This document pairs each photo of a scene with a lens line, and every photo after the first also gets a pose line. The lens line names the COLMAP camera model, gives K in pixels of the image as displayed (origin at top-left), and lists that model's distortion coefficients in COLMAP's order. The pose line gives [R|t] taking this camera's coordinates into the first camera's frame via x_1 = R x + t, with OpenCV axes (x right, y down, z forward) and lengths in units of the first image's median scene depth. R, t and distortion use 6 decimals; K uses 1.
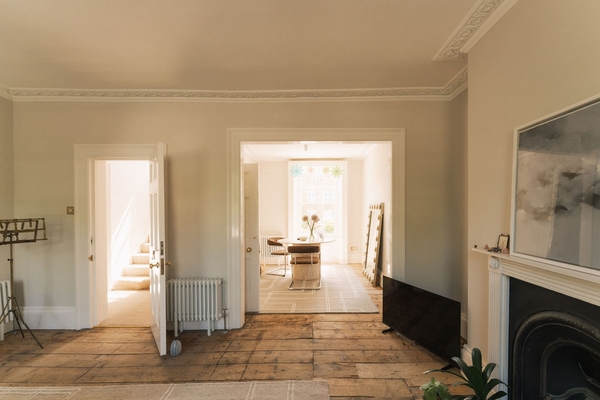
lens RADIAL K [[252.1, 0, 314.0], [0, 252.1, 212.3], [0, 0, 1]] dist [0.000407, 0.000694]
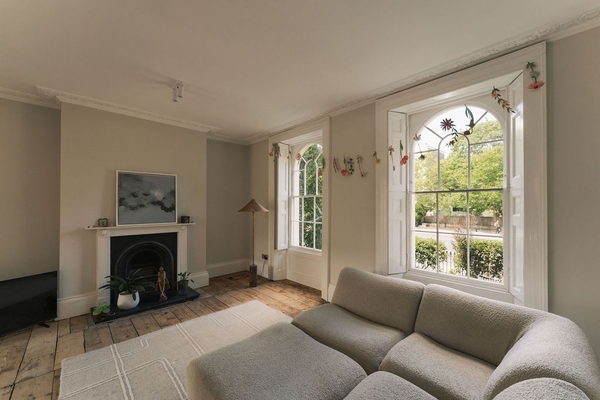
lens RADIAL K [[240.3, 0, 295.9], [0, 240.3, 204.4], [0, 0, 1]] dist [0.006985, -0.001181]
pose [[-0.666060, 0.011821, 0.745804, -1.011410], [0.012890, 0.999908, -0.004337, 0.002866], [-0.745786, 0.006725, -0.666151, 0.665174]]
